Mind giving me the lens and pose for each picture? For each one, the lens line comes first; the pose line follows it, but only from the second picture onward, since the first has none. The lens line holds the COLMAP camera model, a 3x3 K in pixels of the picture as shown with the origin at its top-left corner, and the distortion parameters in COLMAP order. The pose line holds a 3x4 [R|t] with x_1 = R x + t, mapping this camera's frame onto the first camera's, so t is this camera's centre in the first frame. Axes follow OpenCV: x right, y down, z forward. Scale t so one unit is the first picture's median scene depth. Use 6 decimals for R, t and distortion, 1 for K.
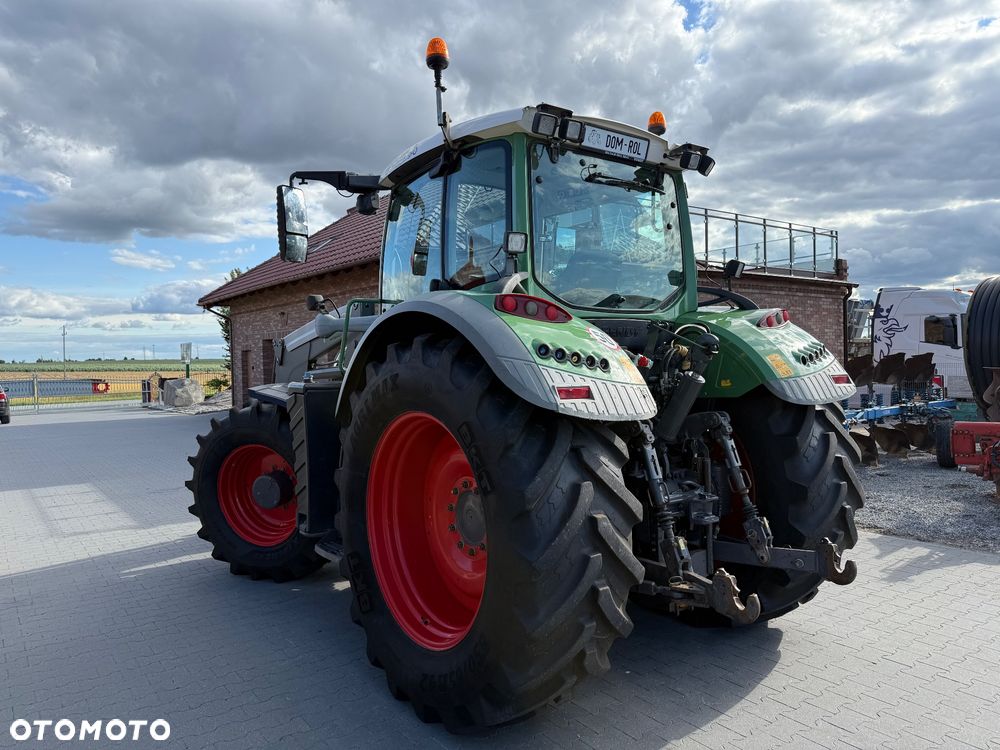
lens RADIAL K [[704.2, 0, 502.7], [0, 704.2, 364.3], [0, 0, 1]] dist [0.053298, -0.066929]
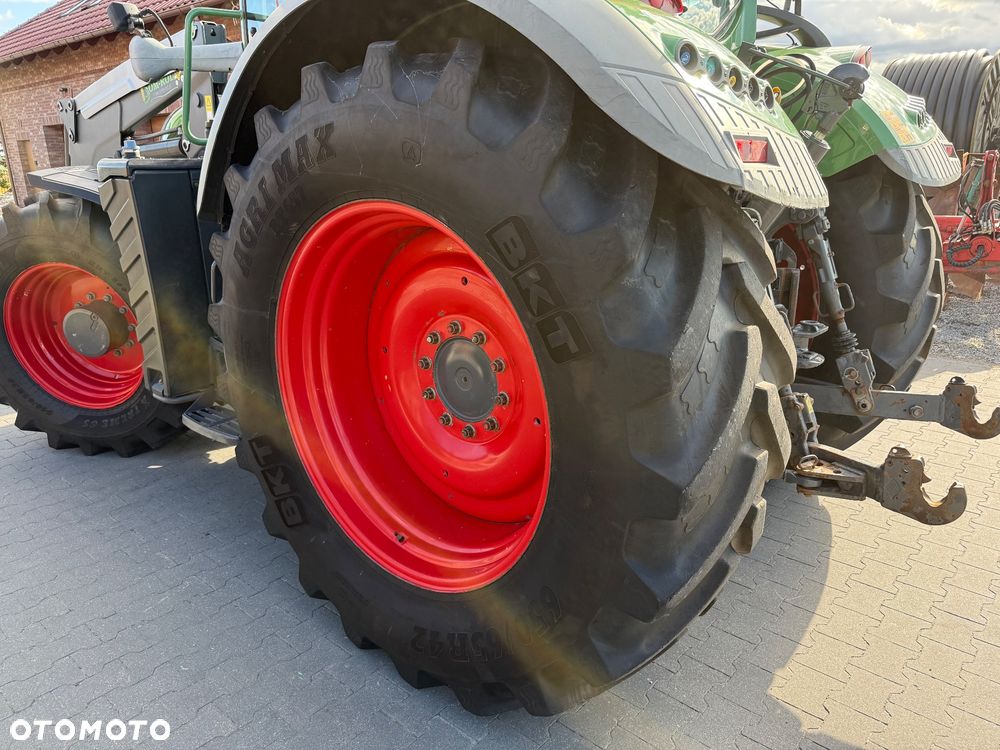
lens RADIAL K [[704.2, 0, 497.5], [0, 704.2, 378.8], [0, 0, 1]] dist [0.053298, -0.066929]
pose [[0.976815, -0.060259, 0.205430, -0.137432], [-0.001656, 0.957414, 0.288714, 0.038214], [-0.214079, -0.282361, 0.935116, 0.402510]]
